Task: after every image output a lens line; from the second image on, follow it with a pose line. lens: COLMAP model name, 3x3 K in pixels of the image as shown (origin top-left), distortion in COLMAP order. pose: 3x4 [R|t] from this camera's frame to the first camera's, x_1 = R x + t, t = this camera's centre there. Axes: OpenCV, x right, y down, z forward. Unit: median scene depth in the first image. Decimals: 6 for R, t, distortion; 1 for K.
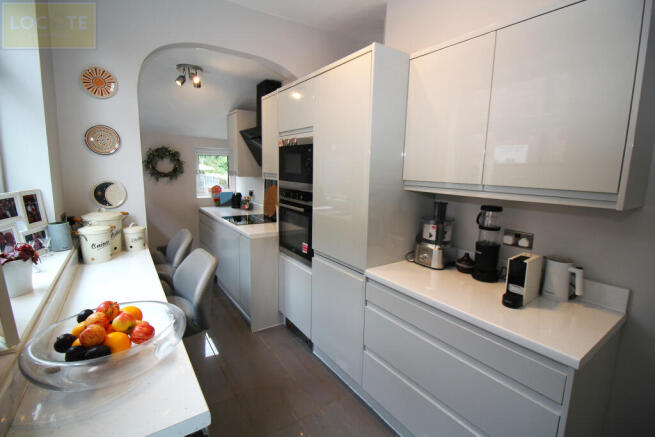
lens RADIAL K [[307.2, 0, 328.9], [0, 307.2, 219.0], [0, 0, 1]] dist [-0.027282, -0.000227]
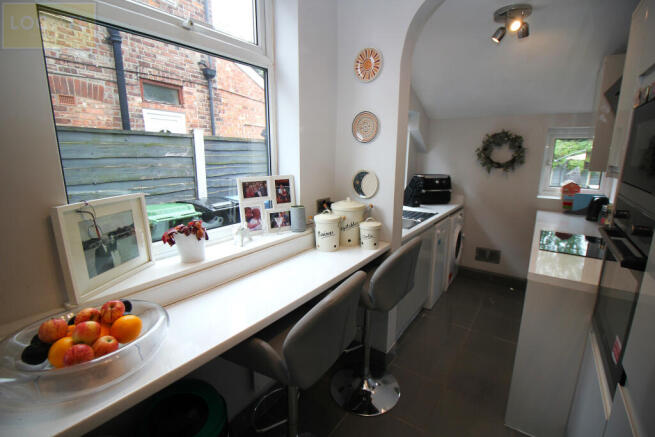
lens RADIAL K [[307.2, 0, 325.9], [0, 307.2, 218.1], [0, 0, 1]] dist [-0.027282, -0.000227]
pose [[0.362414, 0.179969, -0.914477, 0.071800], [-0.150157, 0.979637, 0.133284, -0.045272], [0.919842, 0.089011, 0.382057, 0.272841]]
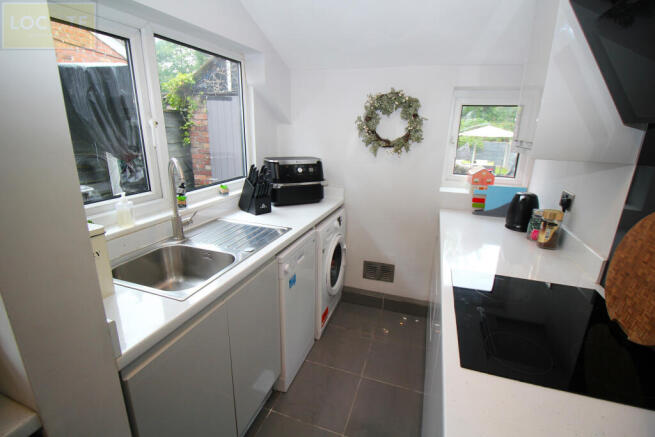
lens RADIAL K [[307.2, 0, 329.3], [0, 307.2, 218.6], [0, 0, 1]] dist [-0.027282, -0.000227]
pose [[0.612556, 0.219461, -0.759350, -0.158890], [-0.139165, 0.975620, 0.169704, -0.094042], [0.778080, 0.001721, 0.628163, 0.584139]]
